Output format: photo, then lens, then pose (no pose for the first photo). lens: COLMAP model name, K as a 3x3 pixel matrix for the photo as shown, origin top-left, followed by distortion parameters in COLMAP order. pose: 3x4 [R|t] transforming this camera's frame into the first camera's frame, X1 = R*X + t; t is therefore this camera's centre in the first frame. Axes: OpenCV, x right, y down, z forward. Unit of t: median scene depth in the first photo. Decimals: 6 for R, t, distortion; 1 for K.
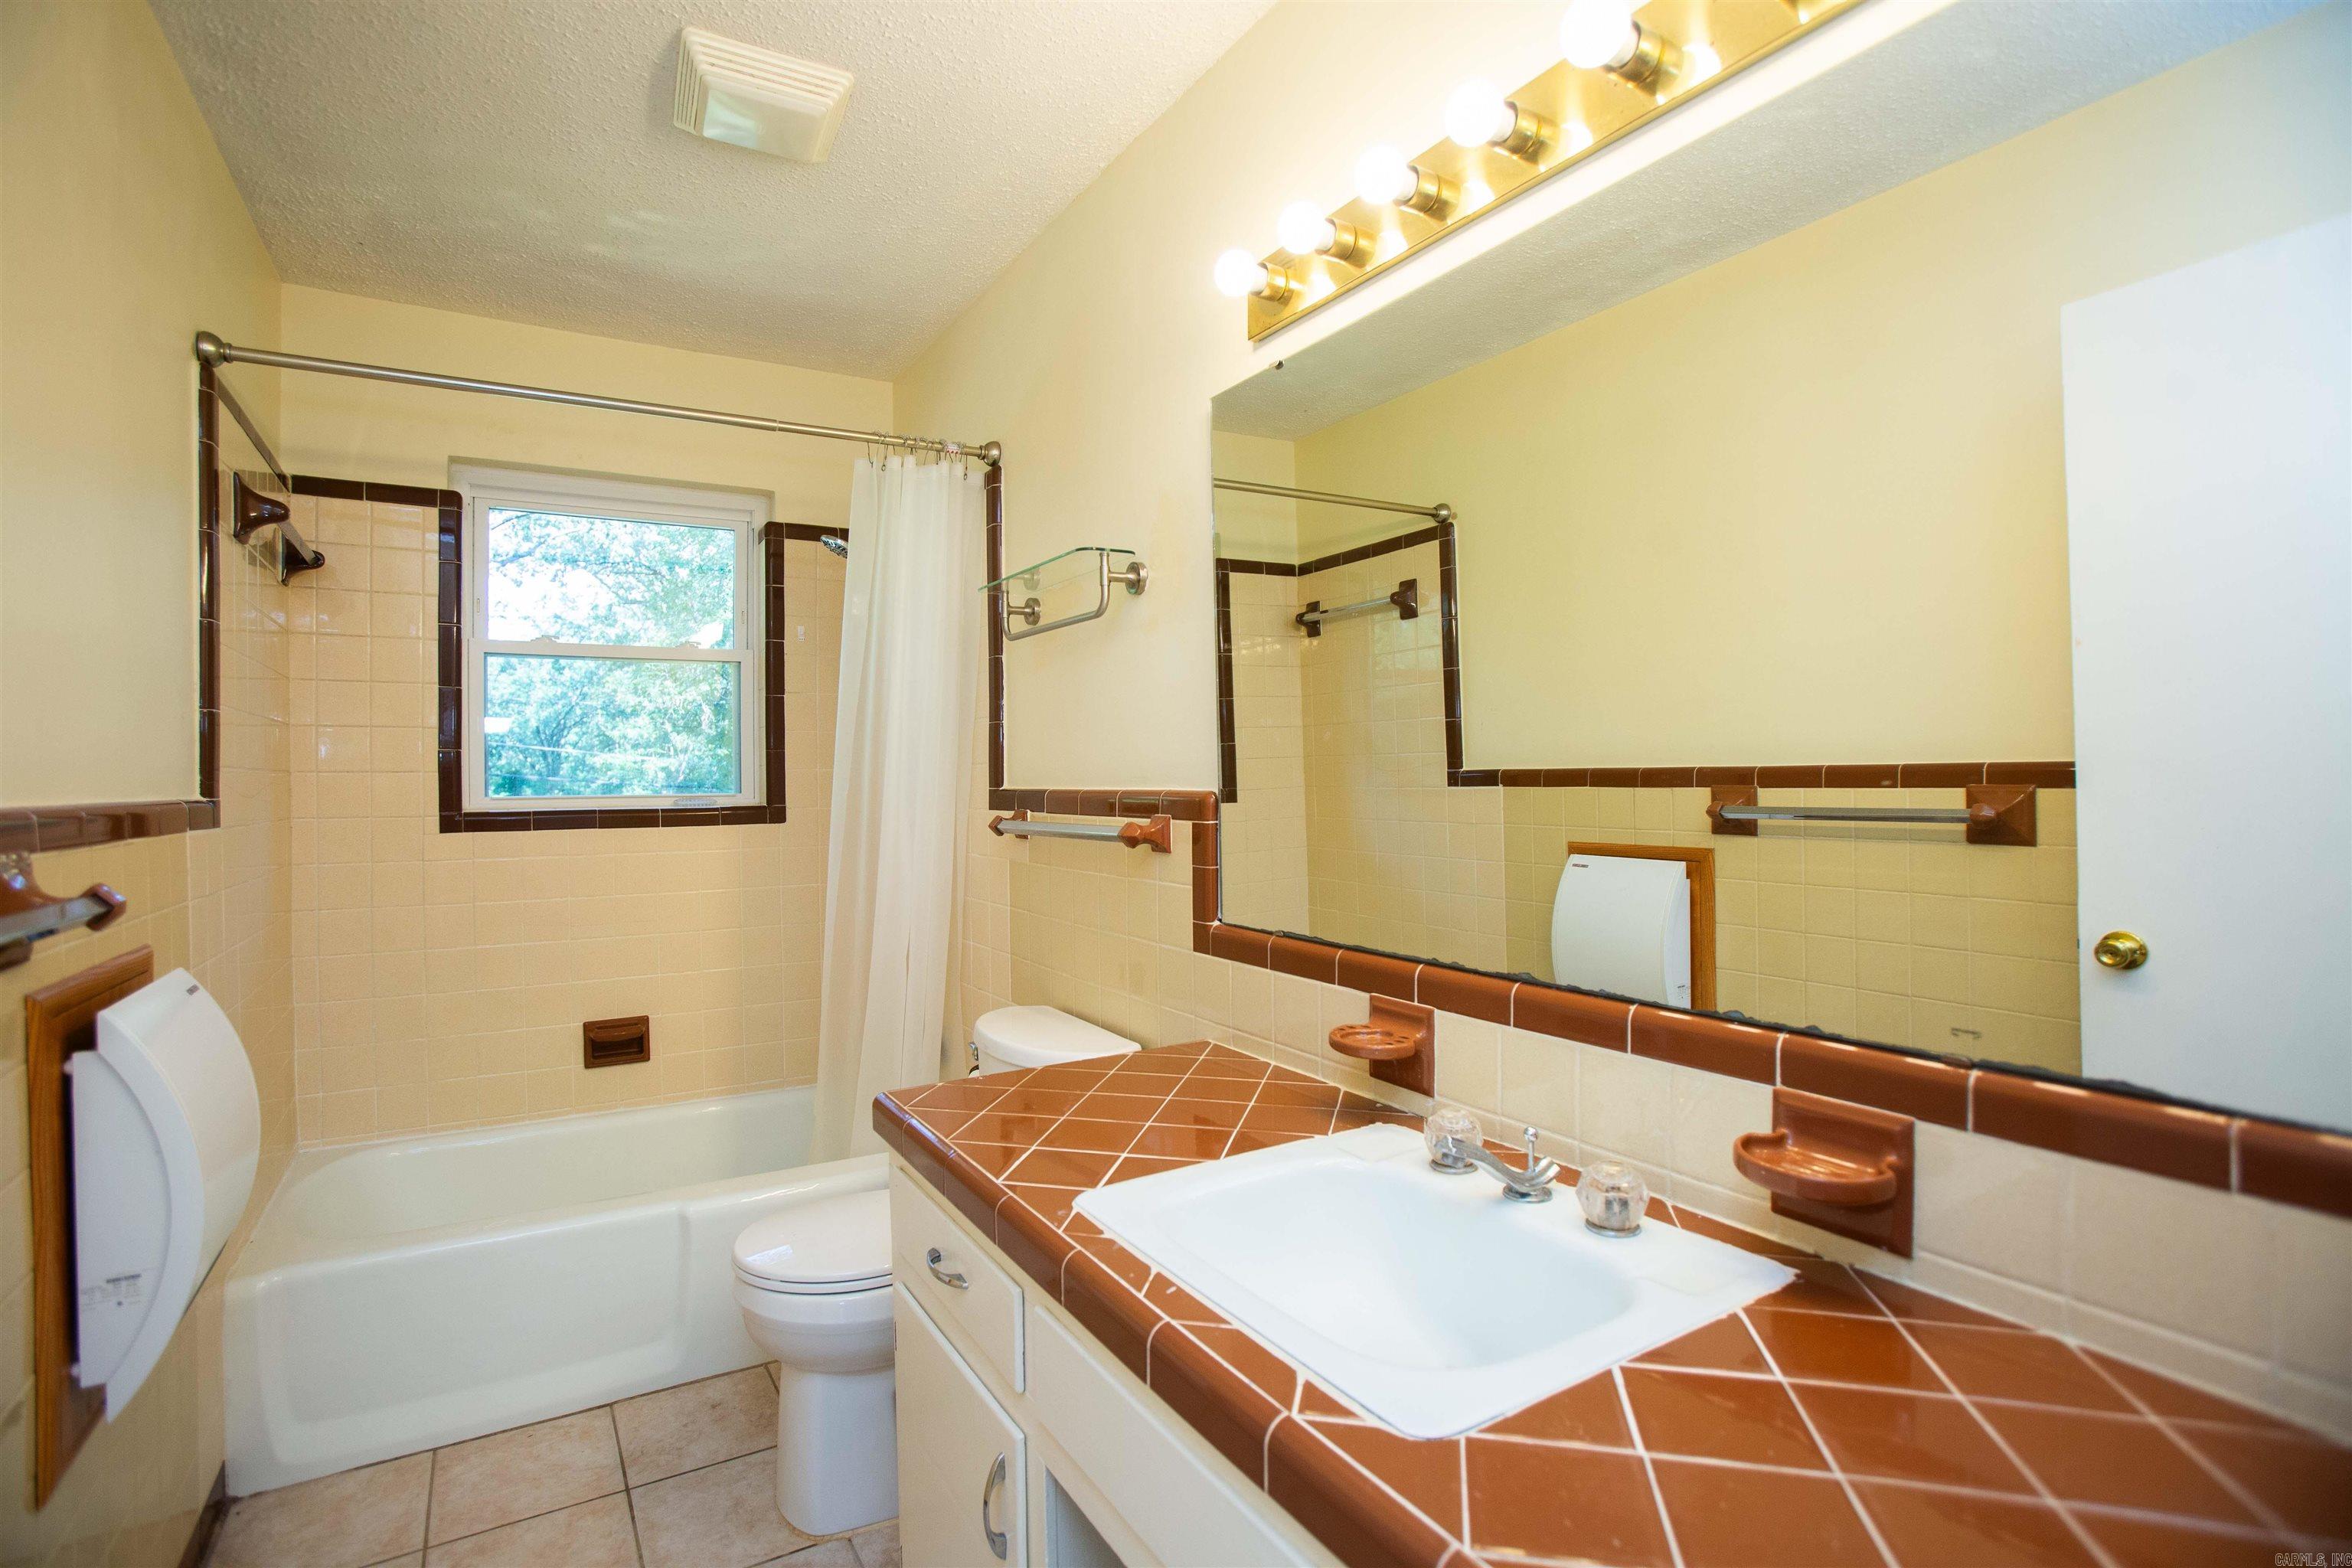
lens RADIAL K [[1093.7, 0, 1131.4], [0, 1093.7, 778.5], [0, 0, 1]] dist [-0.074309, 0.032358]
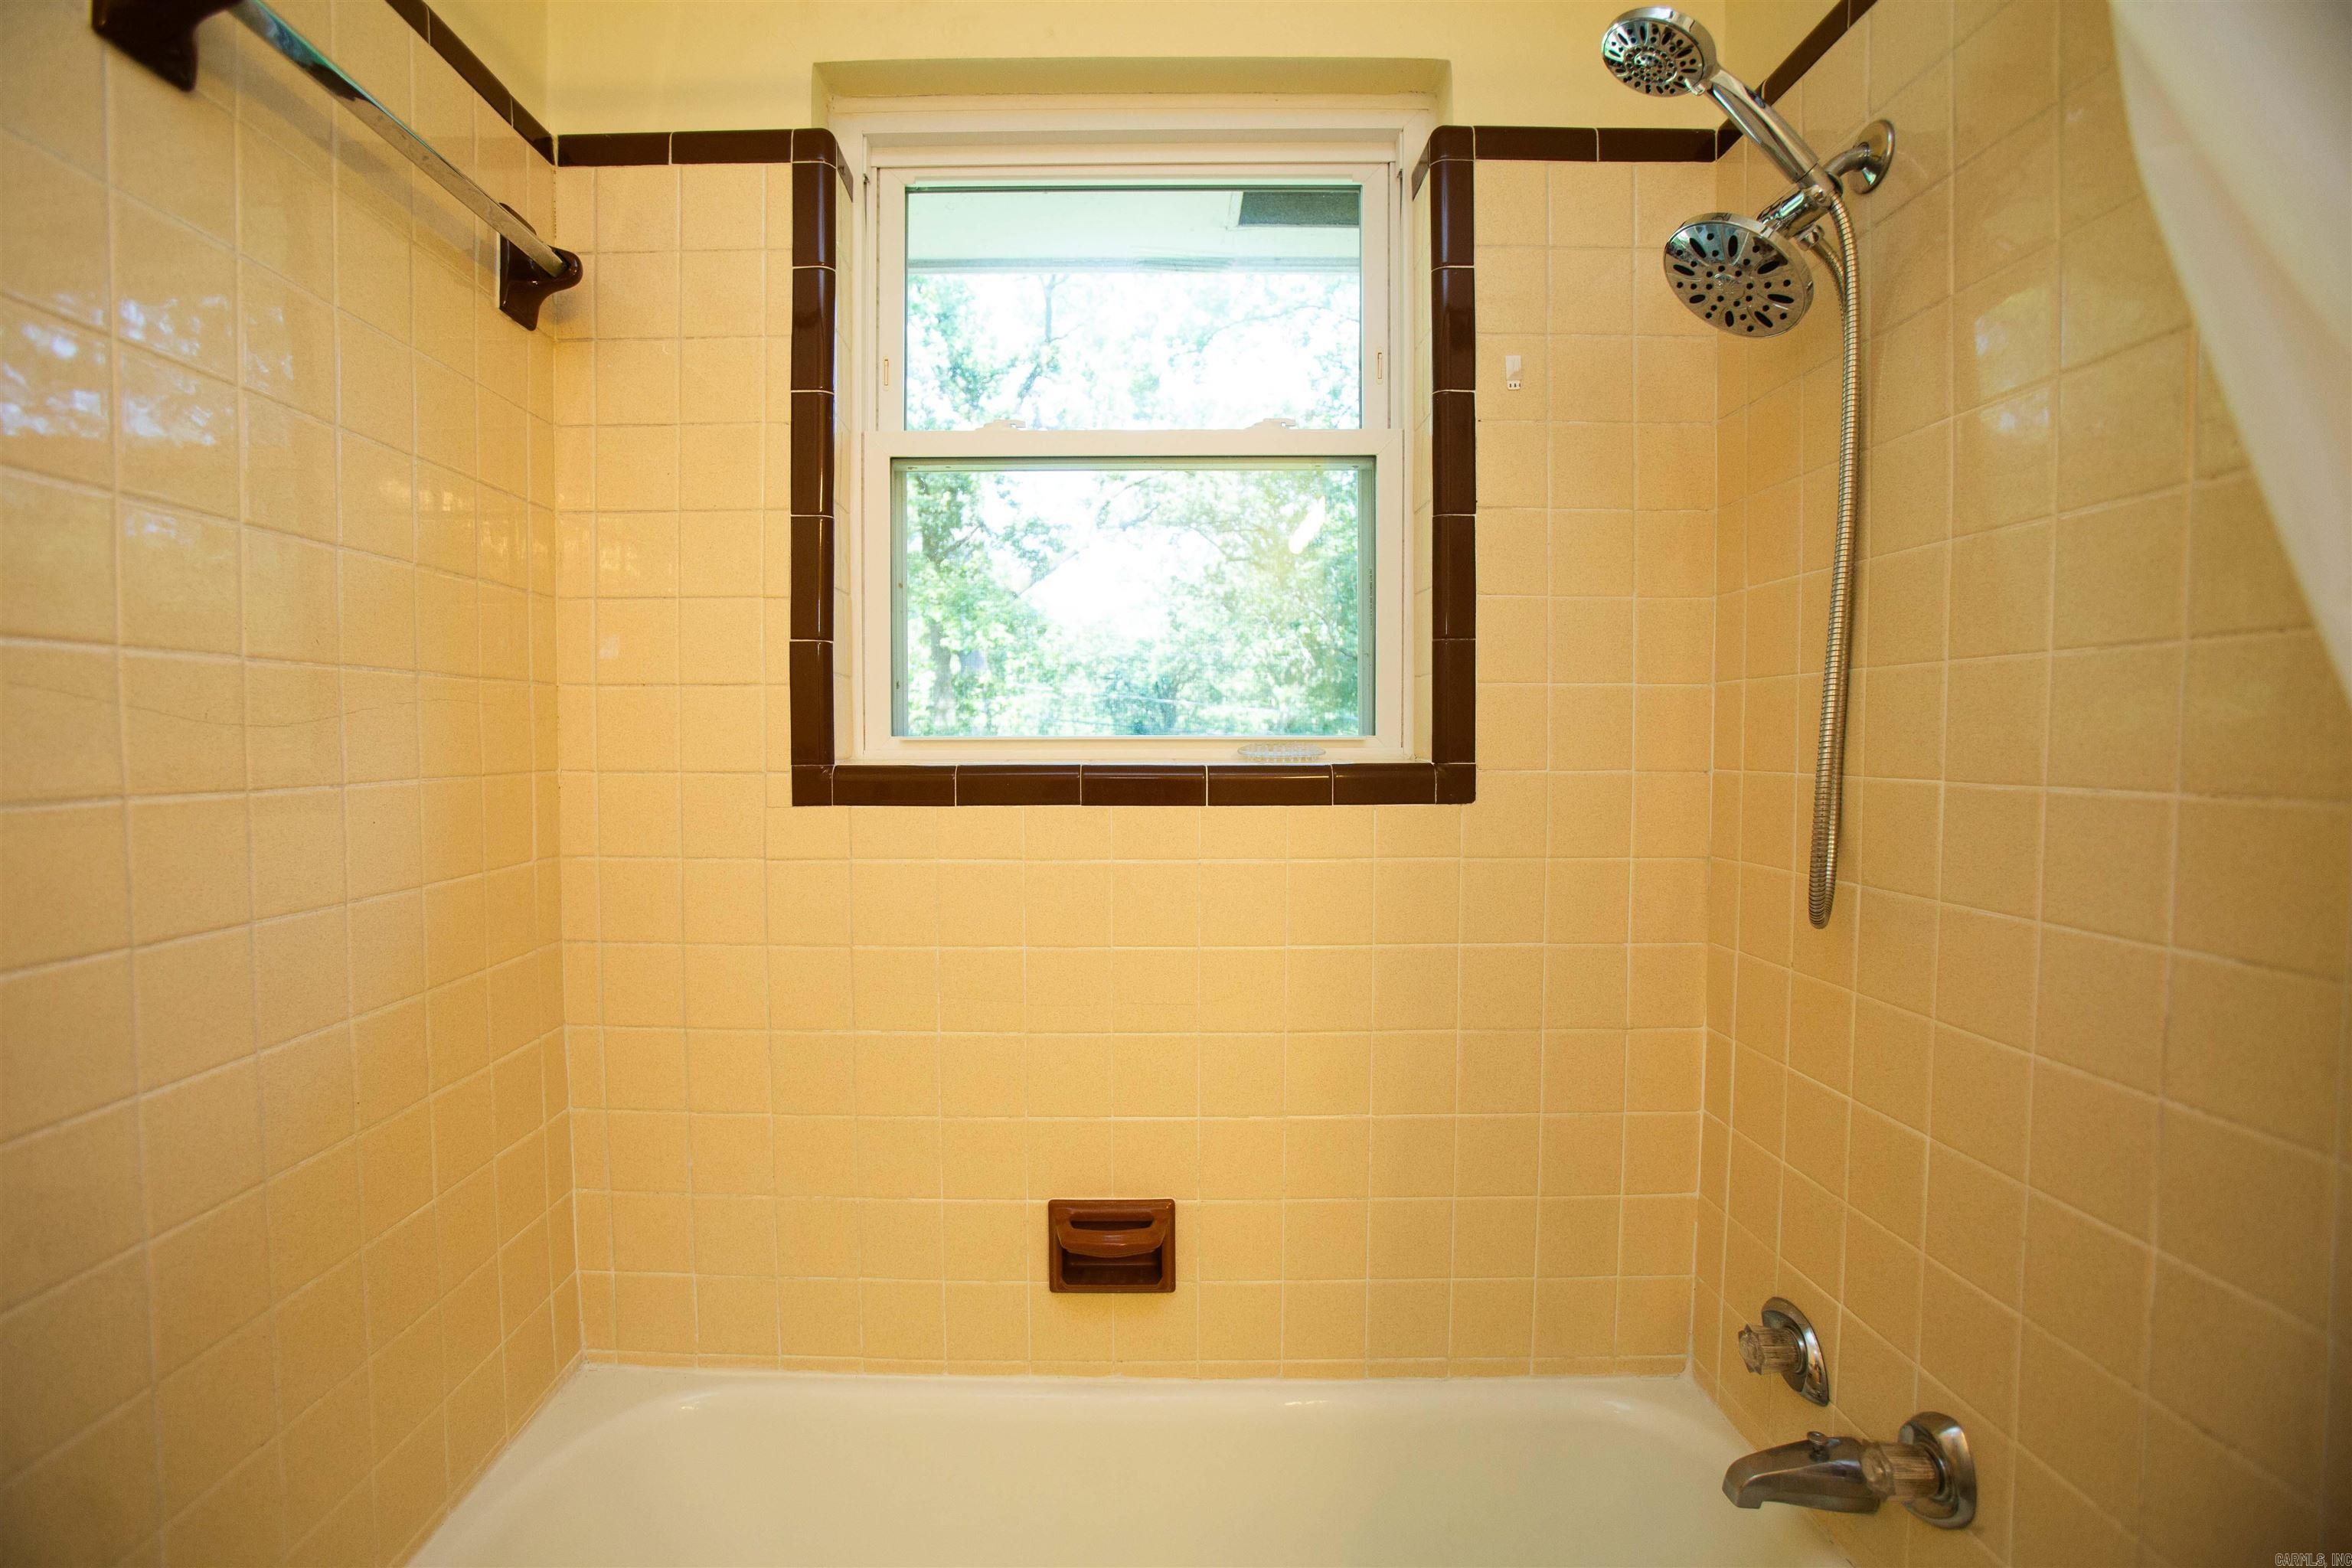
lens RADIAL K [[1093.7, 0, 1131.4], [0, 1093.7, 778.5], [0, 0, 1]] dist [-0.074309, 0.032358]
pose [[0.861428, 0.029330, -0.507033, -0.256678], [-0.007801, 0.998977, 0.044533, 0.014517], [0.507821, -0.034407, 0.860775, 0.656959]]
